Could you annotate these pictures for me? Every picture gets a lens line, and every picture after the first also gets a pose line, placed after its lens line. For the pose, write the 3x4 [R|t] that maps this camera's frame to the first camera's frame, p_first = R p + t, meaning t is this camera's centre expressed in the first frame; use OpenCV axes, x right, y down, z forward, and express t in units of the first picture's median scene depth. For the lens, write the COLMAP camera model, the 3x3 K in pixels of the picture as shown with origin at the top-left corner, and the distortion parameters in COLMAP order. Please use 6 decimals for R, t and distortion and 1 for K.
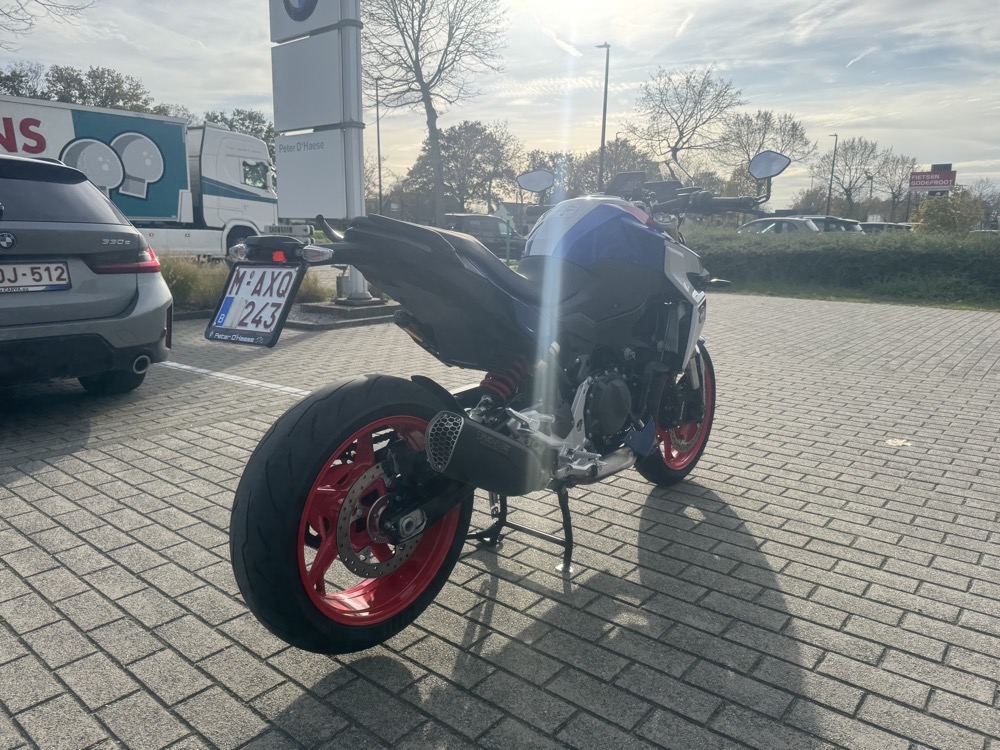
lens RADIAL K [[702.9, 0, 498.2], [0, 702.9, 373.3], [0, 0, 1]] dist [0.034433, -0.048508]
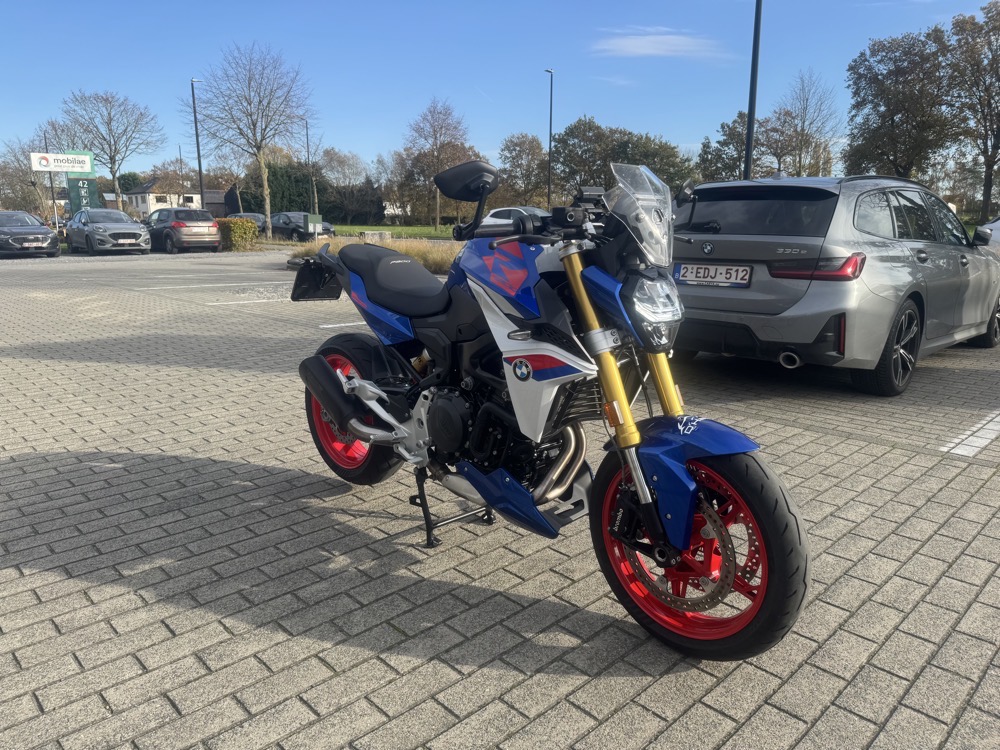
lens RADIAL K [[702.9, 0, 503.3], [0, 702.9, 374.0], [0, 0, 1]] dist [0.034433, -0.048508]
pose [[-0.102491, 0.202205, -0.973965, 0.915928], [-0.191696, 0.956754, 0.218804, -0.214285], [0.976088, 0.209131, -0.059297, 0.892014]]
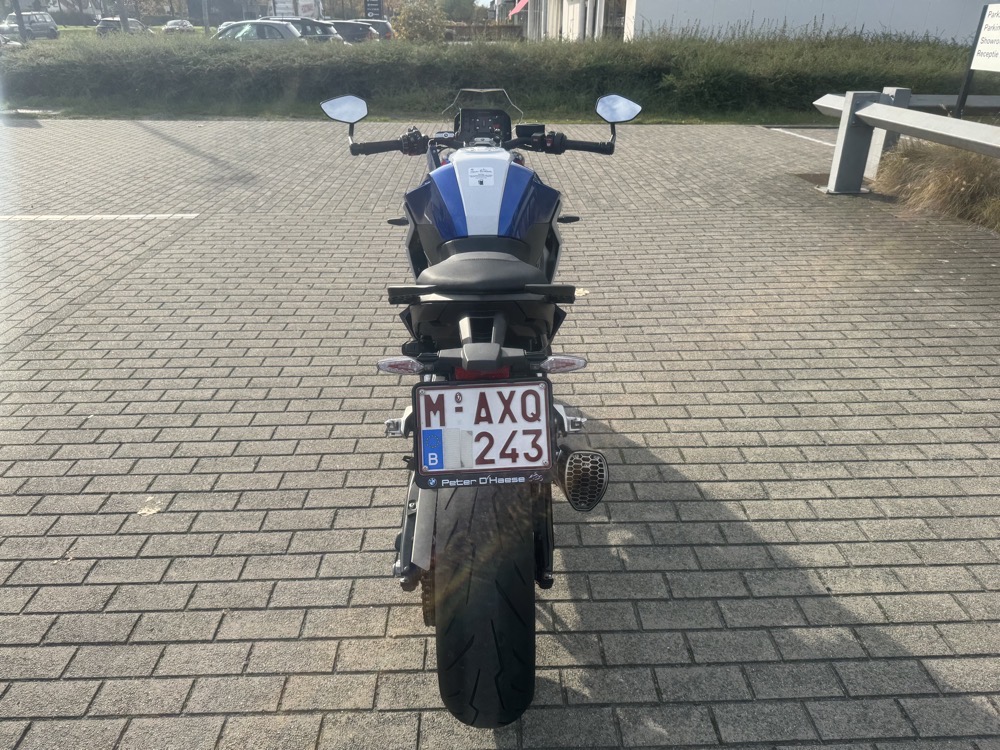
lens RADIAL K [[702.9, 0, 497.7], [0, 702.9, 384.4], [0, 0, 1]] dist [0.034433, -0.048508]
pose [[0.751638, -0.303785, 0.585453, -0.408067], [0.129355, 0.938276, 0.320789, -0.212058], [-0.646767, -0.165386, 0.744540, 0.195741]]
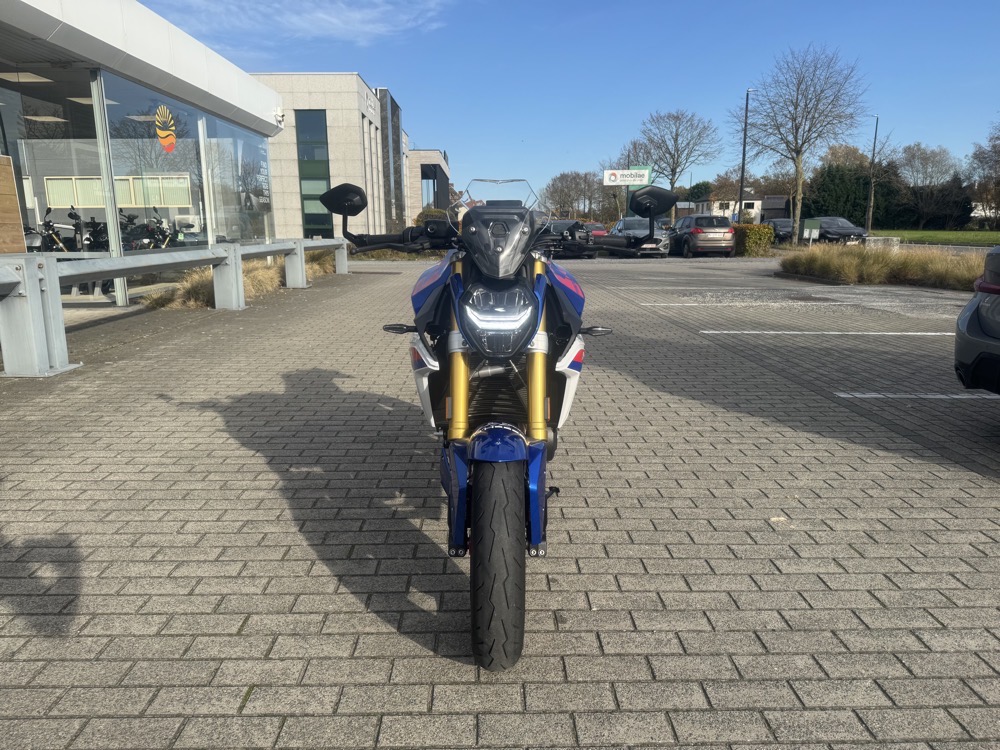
lens RADIAL K [[702.9, 0, 501.9], [0, 702.9, 384.1], [0, 0, 1]] dist [0.034433, -0.048508]
pose [[-0.750336, 0.135590, -0.647002, 0.689754], [-0.133032, 0.927744, 0.348703, -0.335789], [0.647532, 0.347716, -0.678082, 1.480028]]
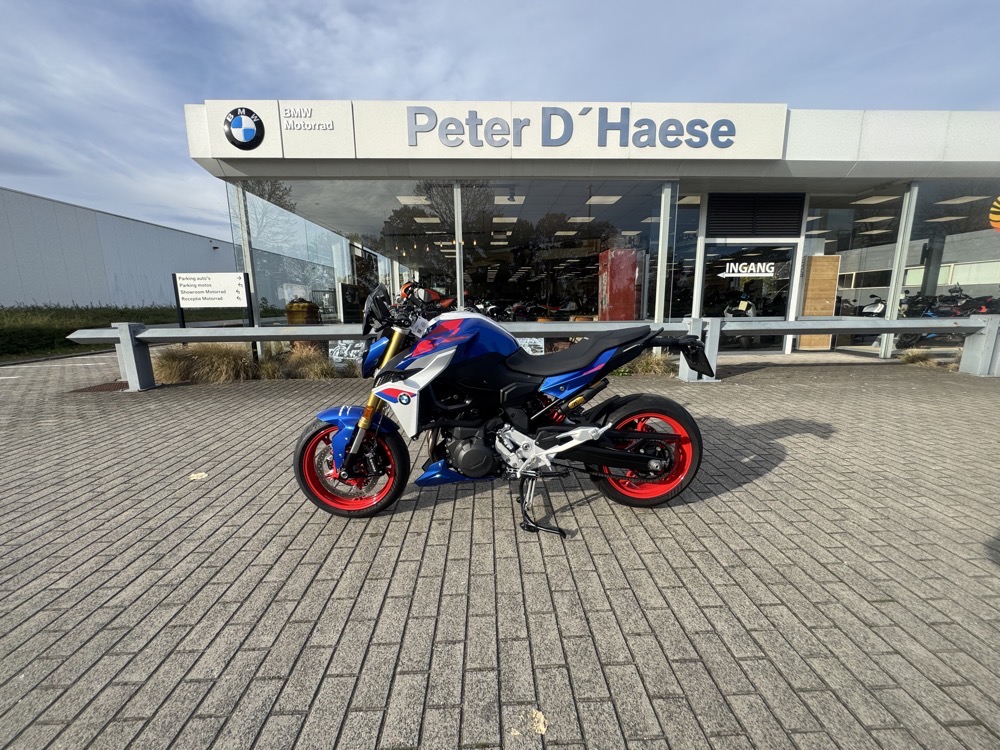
lens RADIAL K [[400.0, 0, 498.8], [0, 400.0, 370.1], [0, 0, 1]] dist [-0.002935, 0.000242]
pose [[-0.665413, -0.130189, 0.735035, -0.502408], [0.147549, 0.942308, 0.300475, -0.324605], [-0.731748, 0.308393, -0.607814, 1.277616]]
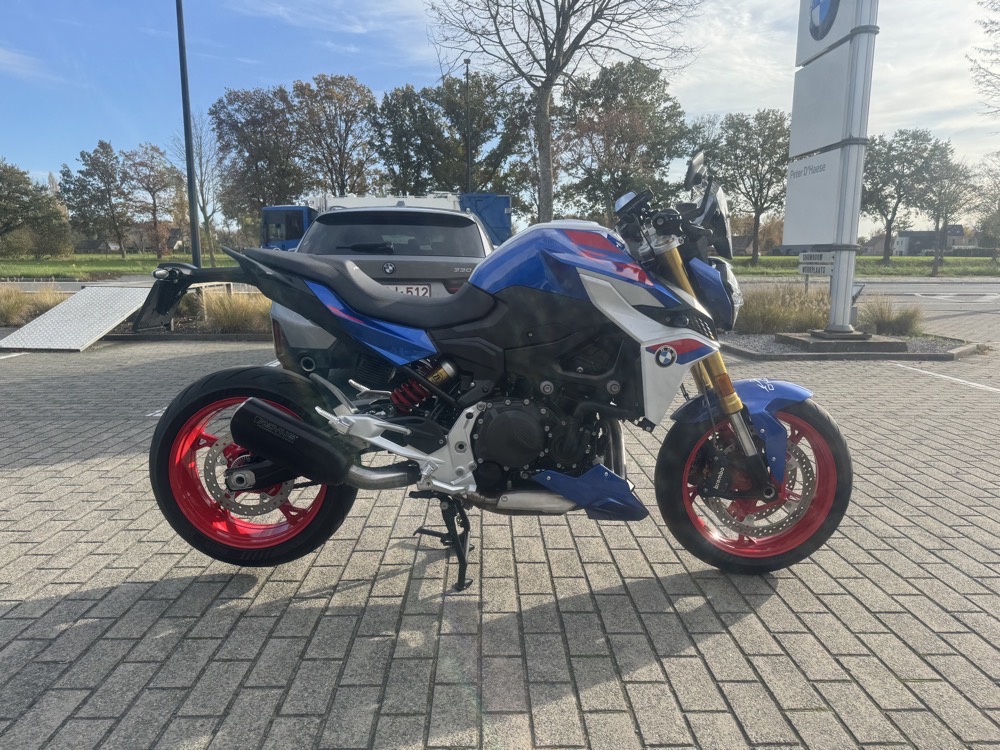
lens RADIAL K [[702.9, 0, 499.6], [0, 702.9, 382.8], [0, 0, 1]] dist [0.034433, -0.048508]
pose [[0.657333, 0.122938, -0.743505, 0.677313], [-0.142229, 0.989112, 0.037805, -0.049221], [0.740057, 0.080898, 0.667661, 0.265145]]
